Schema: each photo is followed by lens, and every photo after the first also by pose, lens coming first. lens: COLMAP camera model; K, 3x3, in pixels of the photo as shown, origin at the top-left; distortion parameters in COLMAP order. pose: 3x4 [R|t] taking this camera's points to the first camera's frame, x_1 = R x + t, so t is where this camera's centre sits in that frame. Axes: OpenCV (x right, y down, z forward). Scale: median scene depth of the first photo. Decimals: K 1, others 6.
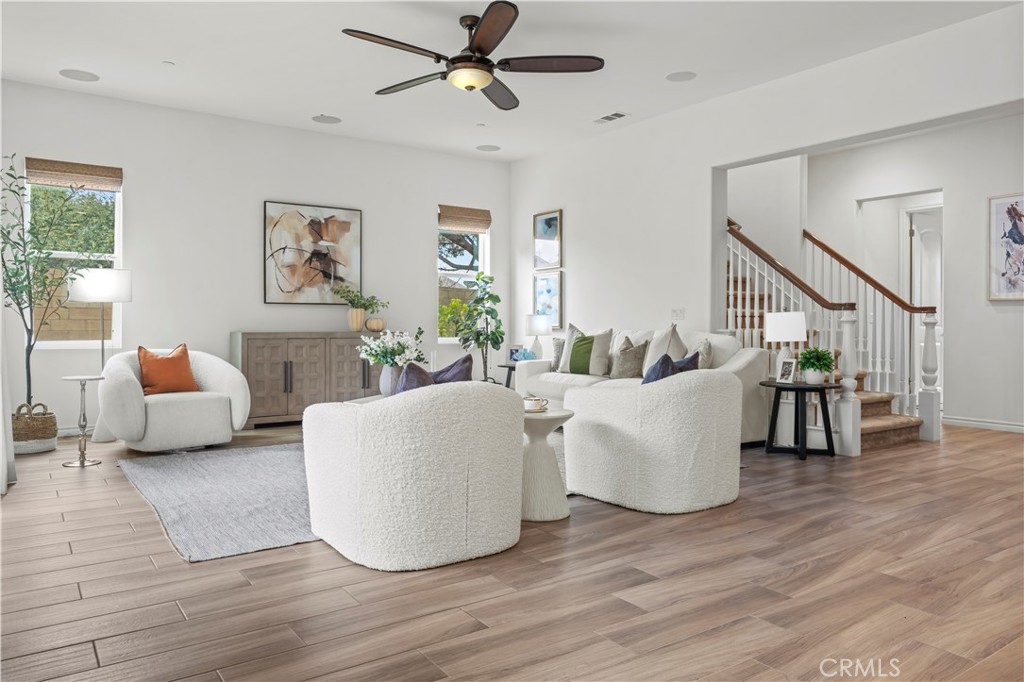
lens RADIAL K [[699.5, 0, 509.0], [0, 699.5, 336.8], [0, 0, 1]] dist [0.002973, 0.000419]
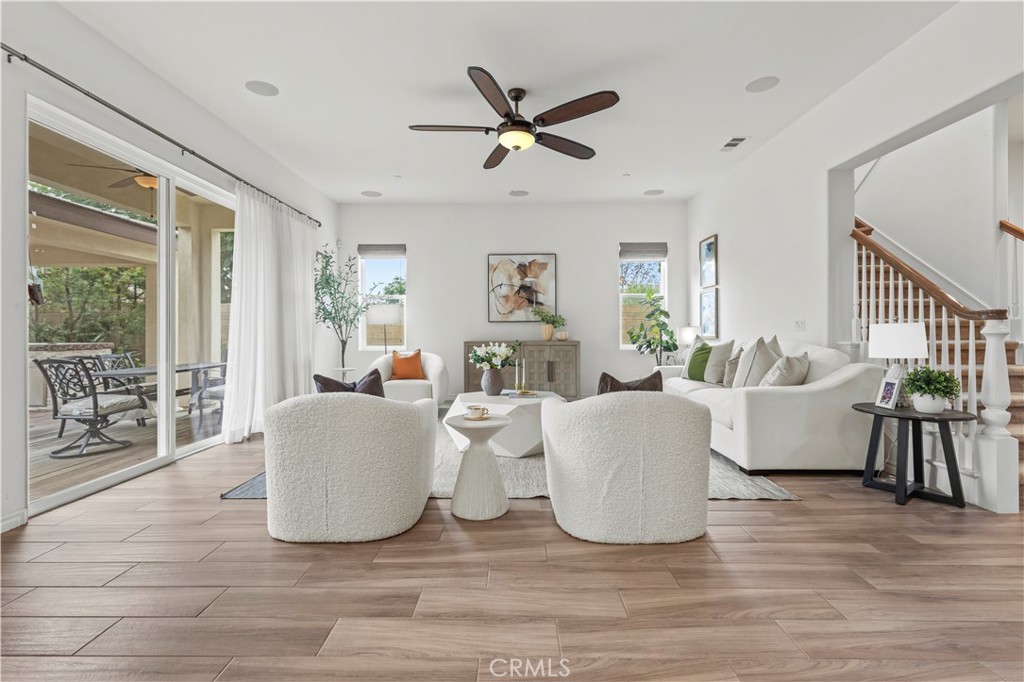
lens RADIAL K [[457.6, 0, 511.0], [0, 457.6, 337.0], [0, 0, 1]] dist [0.004336, -0.000390]
pose [[0.816827, -0.000272, -0.576882, 0.330729], [-0.001932, 0.999993, -0.003207, -0.015485], [0.576879, 0.003735, 0.816821, 0.275225]]
